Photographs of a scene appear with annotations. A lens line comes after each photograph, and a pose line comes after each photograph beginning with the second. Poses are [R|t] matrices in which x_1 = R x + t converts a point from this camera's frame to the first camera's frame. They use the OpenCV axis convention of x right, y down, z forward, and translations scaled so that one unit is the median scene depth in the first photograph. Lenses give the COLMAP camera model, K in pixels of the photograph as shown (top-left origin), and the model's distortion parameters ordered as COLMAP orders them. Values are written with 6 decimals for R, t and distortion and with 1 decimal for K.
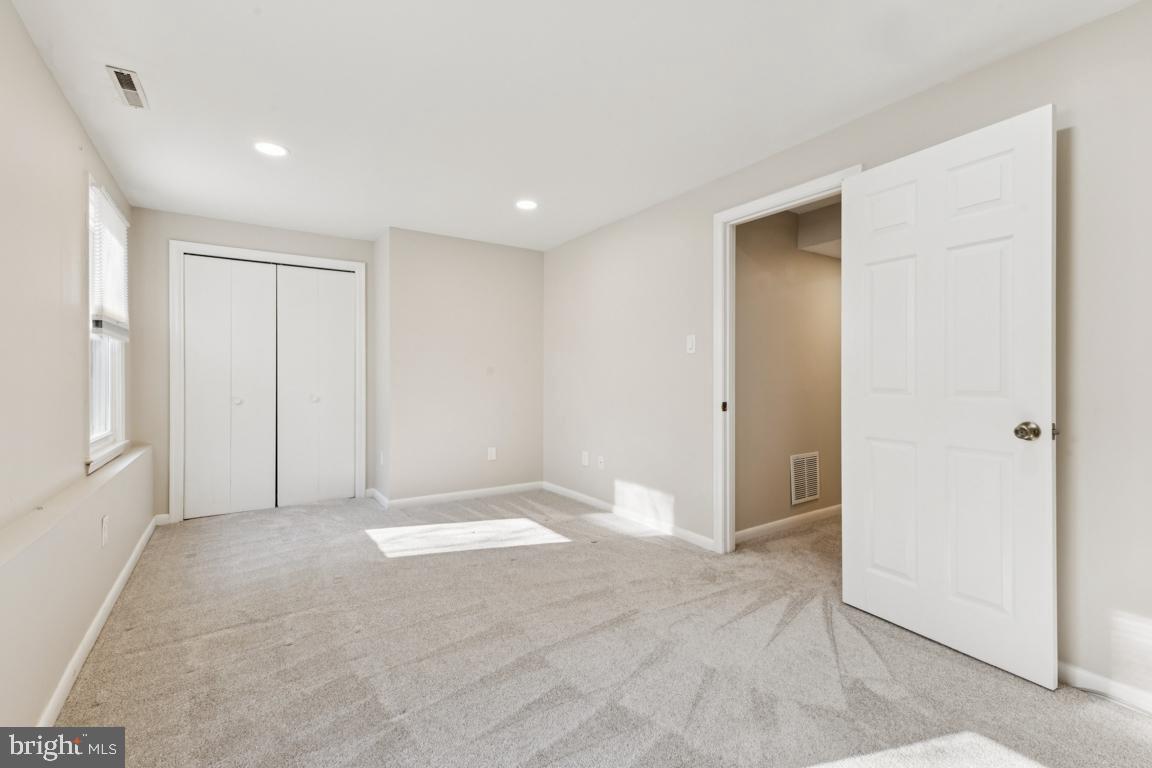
lens RADIAL K [[500.3, 0, 575.7], [0, 500.3, 380.1], [0, 0, 1]] dist [0.013630, -0.000118]
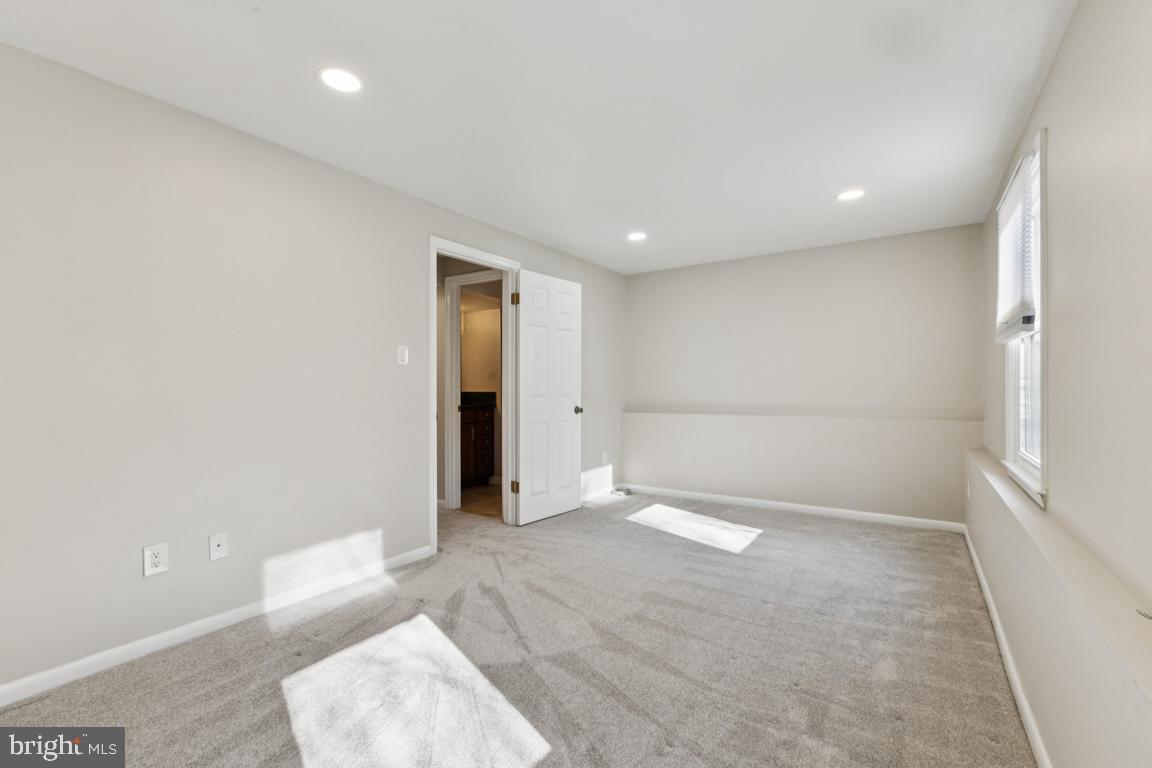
lens RADIAL K [[500.3, 0, 575.7], [0, 500.3, 380.1], [0, 0, 1]] dist [0.013630, -0.000118]
pose [[-0.393409, -0.001509, 0.919362, -0.913157], [-0.004969, 0.999988, -0.000485, -0.031442], [-0.919350, -0.004759, -0.393412, 1.286218]]
